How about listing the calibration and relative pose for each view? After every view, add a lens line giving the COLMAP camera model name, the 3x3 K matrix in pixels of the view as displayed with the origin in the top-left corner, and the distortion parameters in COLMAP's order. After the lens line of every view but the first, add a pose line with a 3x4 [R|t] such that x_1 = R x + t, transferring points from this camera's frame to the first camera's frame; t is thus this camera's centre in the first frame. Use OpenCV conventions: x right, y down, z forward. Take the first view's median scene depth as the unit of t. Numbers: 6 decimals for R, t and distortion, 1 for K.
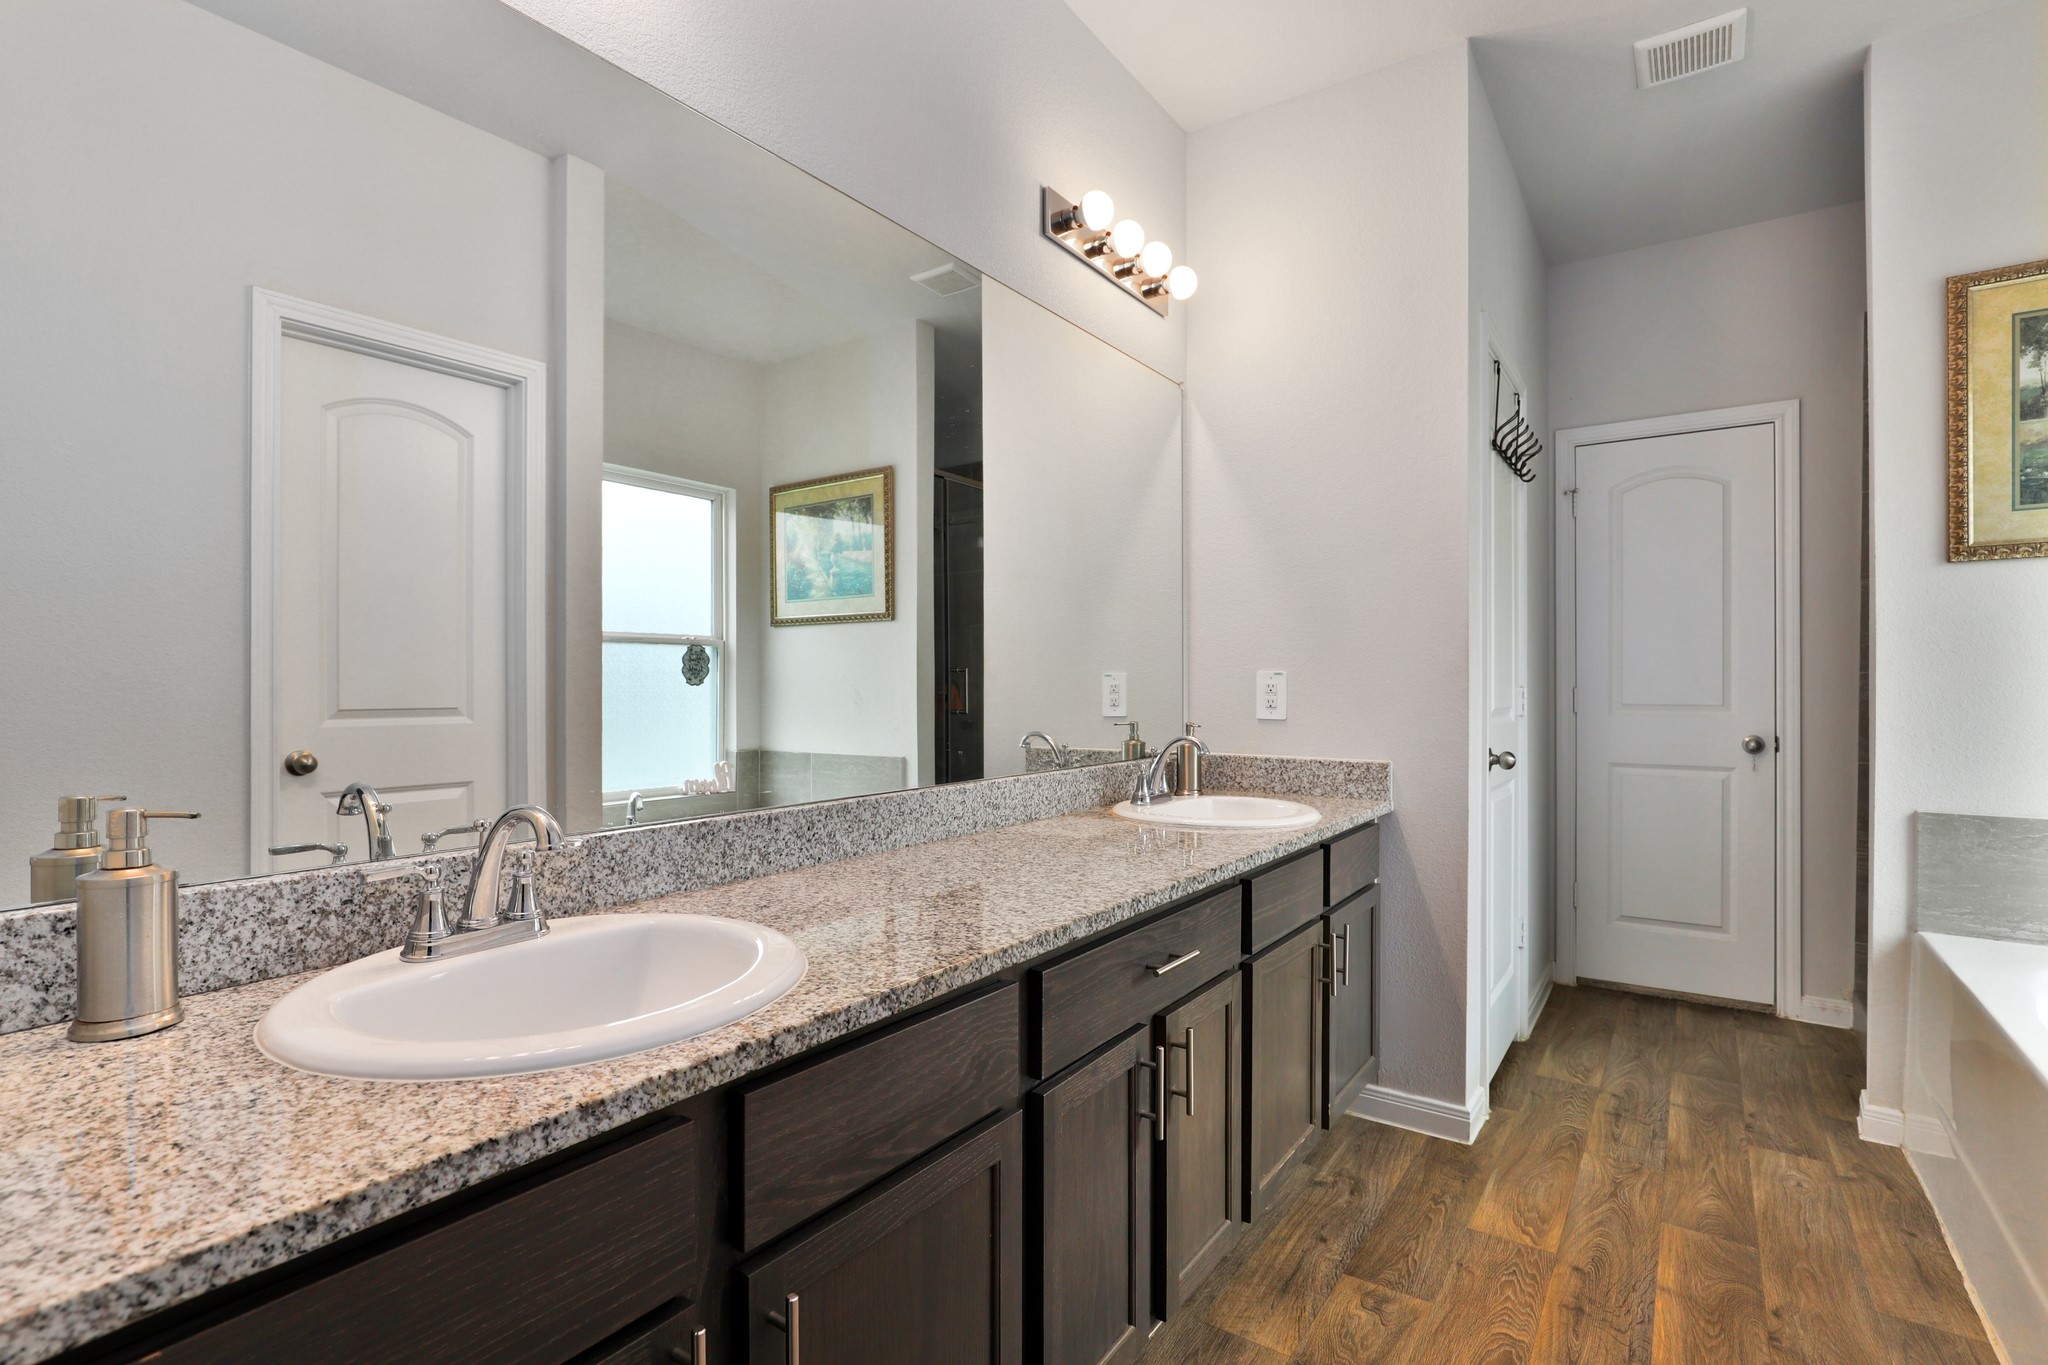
lens RADIAL K [[952.5, 0, 1035.5], [0, 952.5, 686.1], [0, 0, 1]] dist [0.000017, -0.000121]
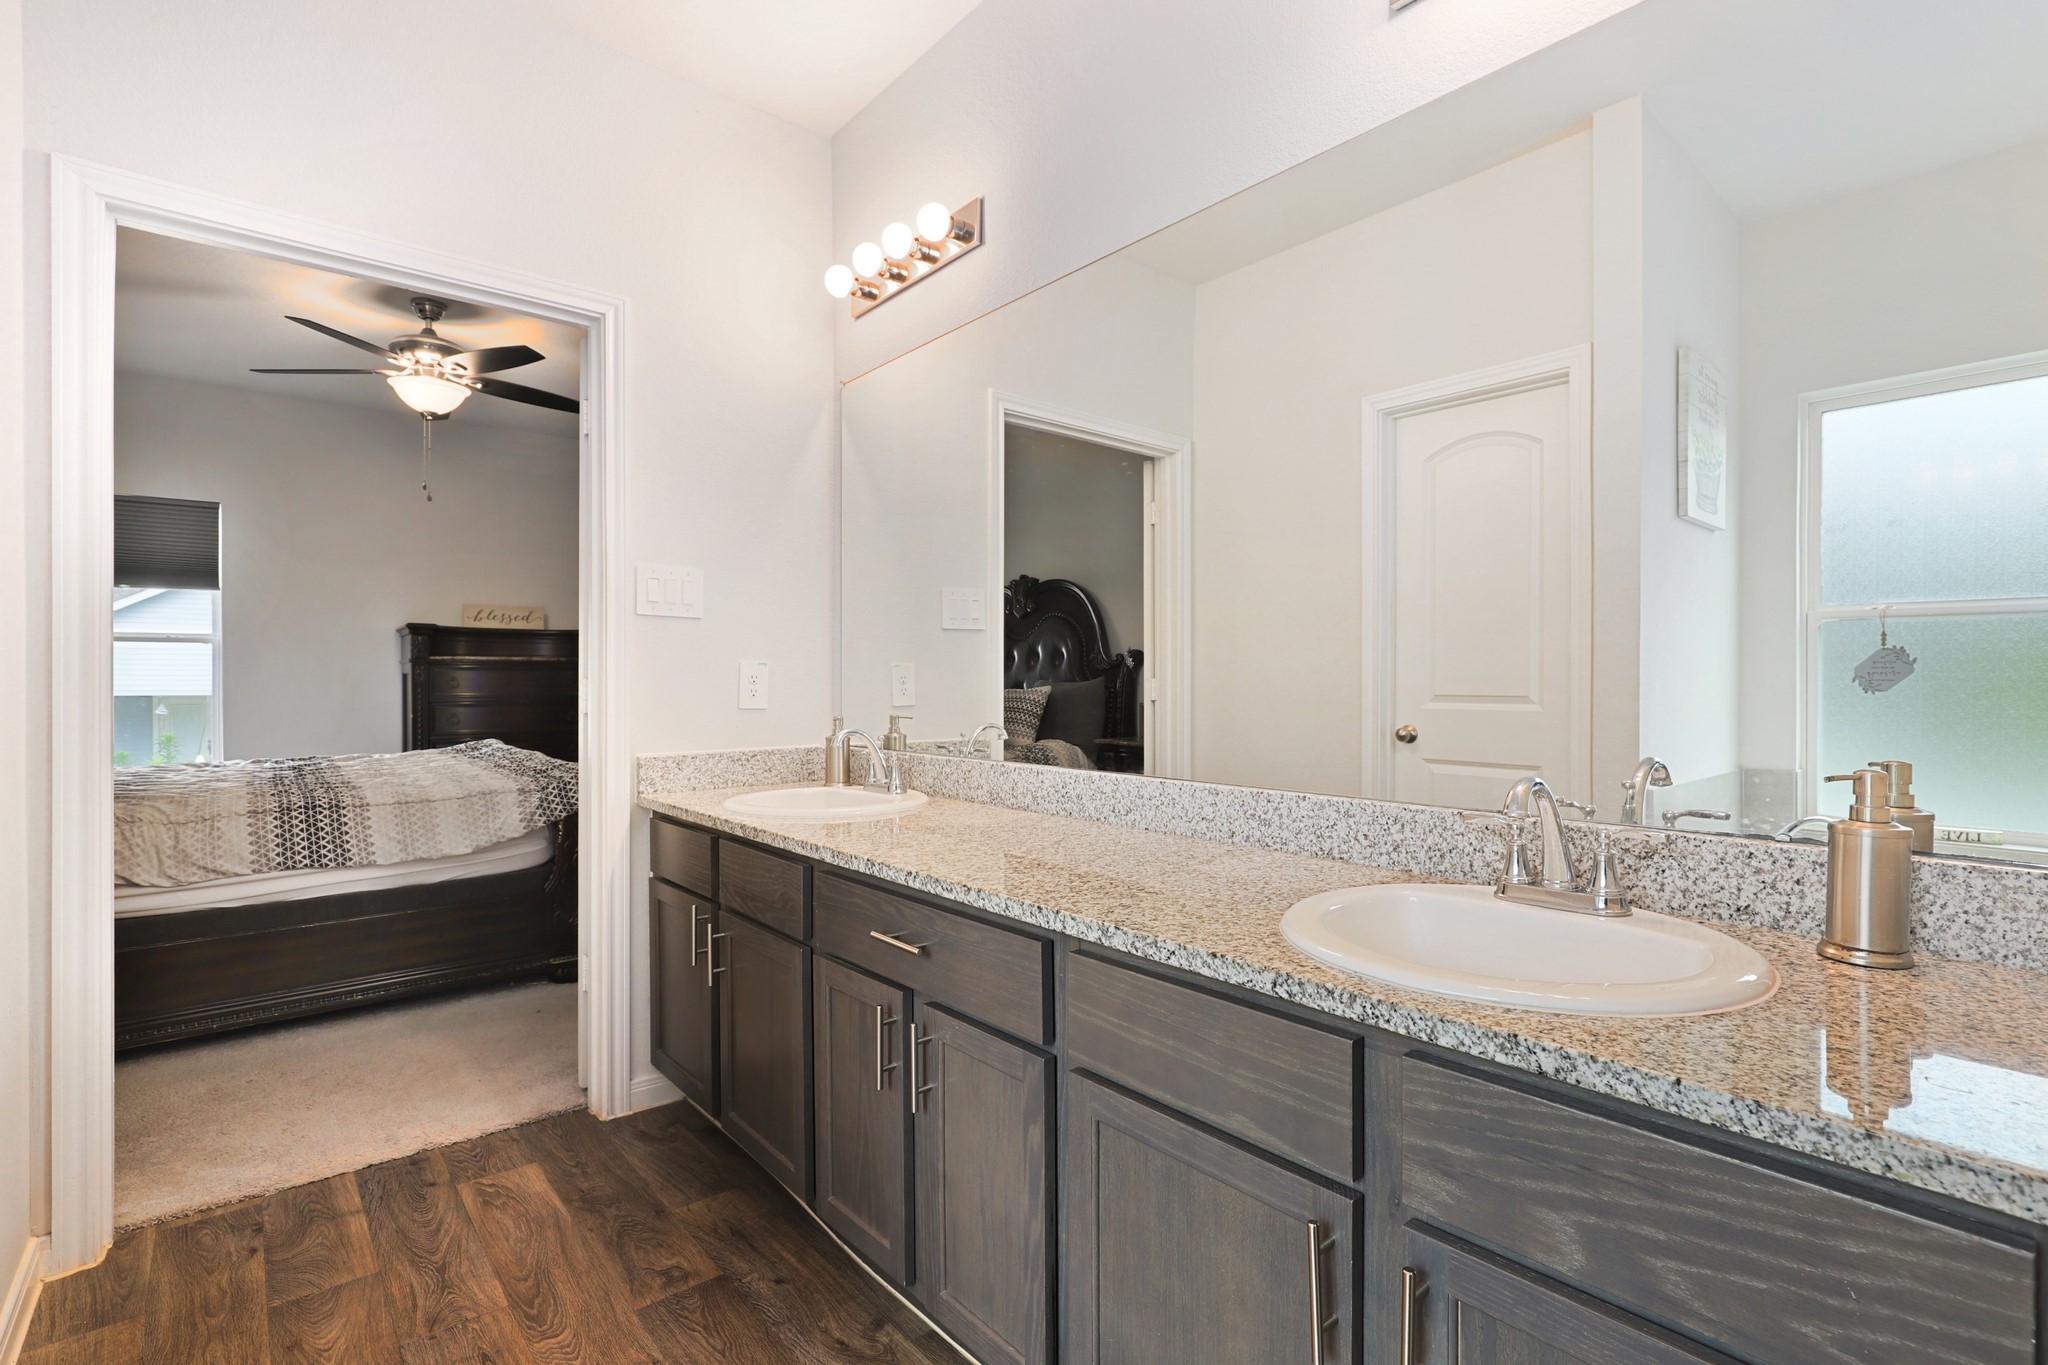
lens RADIAL K [[952.5, 0, 1035.1], [0, 952.5, 682.1], [0, 0, 1]] dist [0.000017, -0.000121]
pose [[-0.246540, 0.004287, -0.969123, 0.898413], [0.001115, 0.999991, 0.004140, 0.002330], [0.969132, -0.000059, -0.246542, 1.131775]]
